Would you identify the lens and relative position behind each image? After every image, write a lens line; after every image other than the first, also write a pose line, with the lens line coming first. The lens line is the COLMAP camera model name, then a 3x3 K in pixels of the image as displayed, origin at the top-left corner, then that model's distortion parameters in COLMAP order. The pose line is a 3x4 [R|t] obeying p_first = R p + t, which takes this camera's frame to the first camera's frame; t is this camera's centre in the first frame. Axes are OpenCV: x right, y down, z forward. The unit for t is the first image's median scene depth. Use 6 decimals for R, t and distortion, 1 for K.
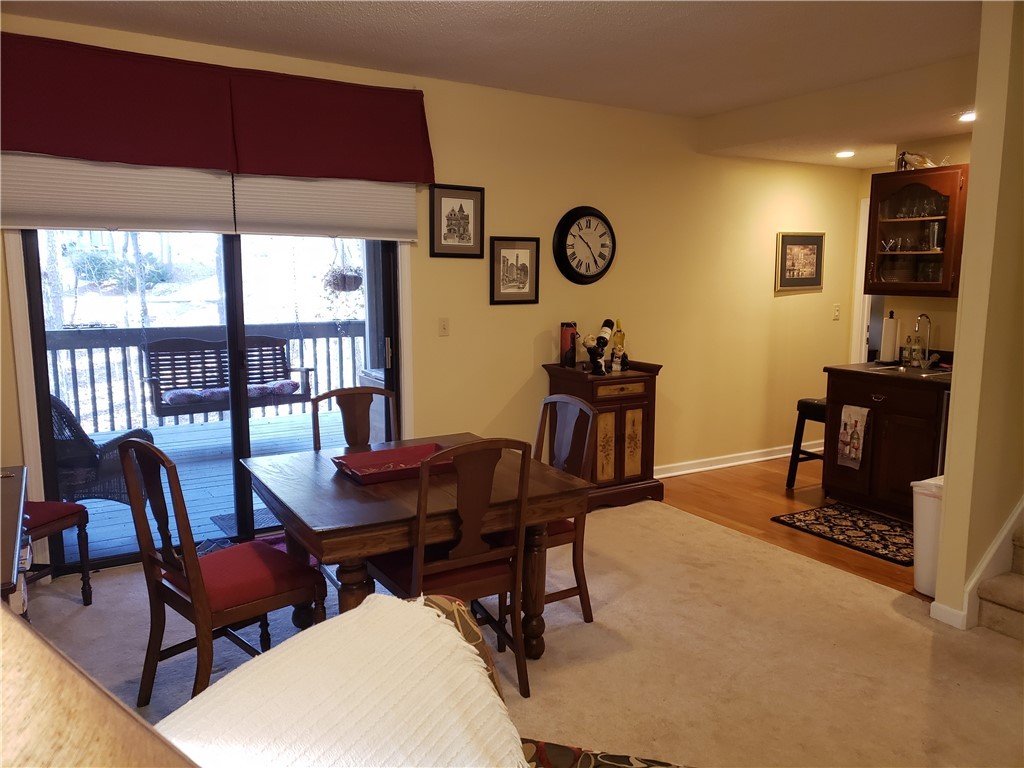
lens RADIAL K [[791.2, 0, 513.1], [0, 791.2, 370.1], [0, 0, 1]] dist [0.048162, -0.051329]
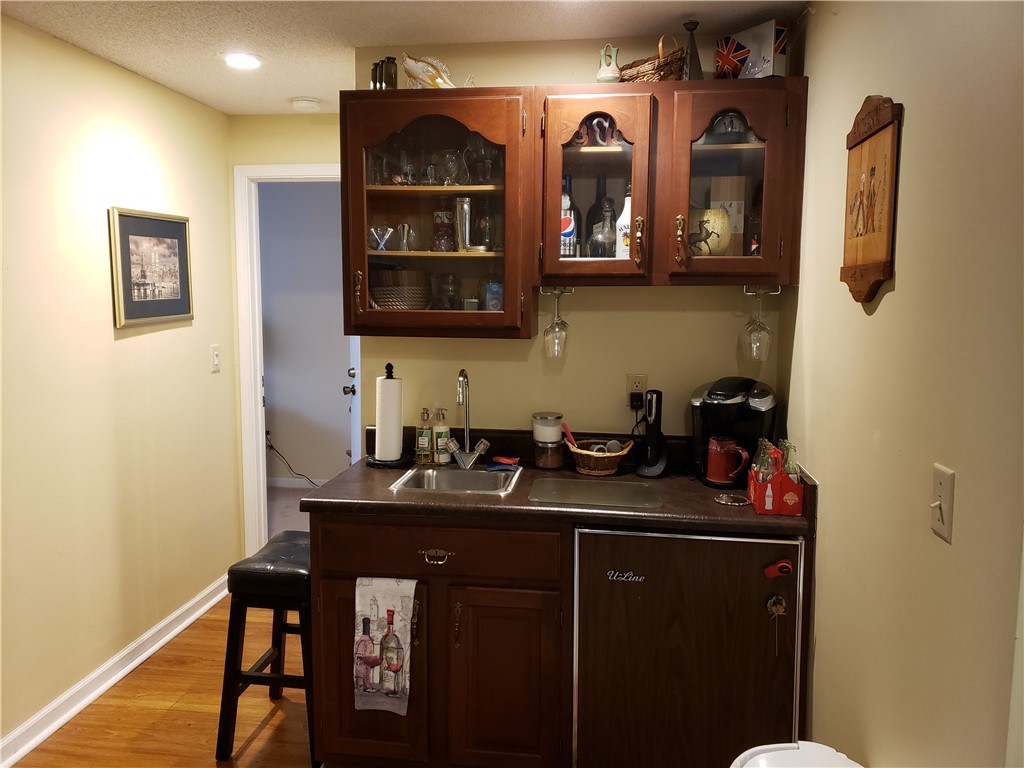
lens RADIAL K [[791.2, 0, 513.1], [0, 791.2, 370.1], [0, 0, 1]] dist [0.048162, -0.051329]
pose [[0.624234, -0.081643, 0.776959, 0.122751], [0.095390, 0.995048, 0.027921, -0.078951], [-0.775392, 0.056685, 0.628931, 0.623602]]
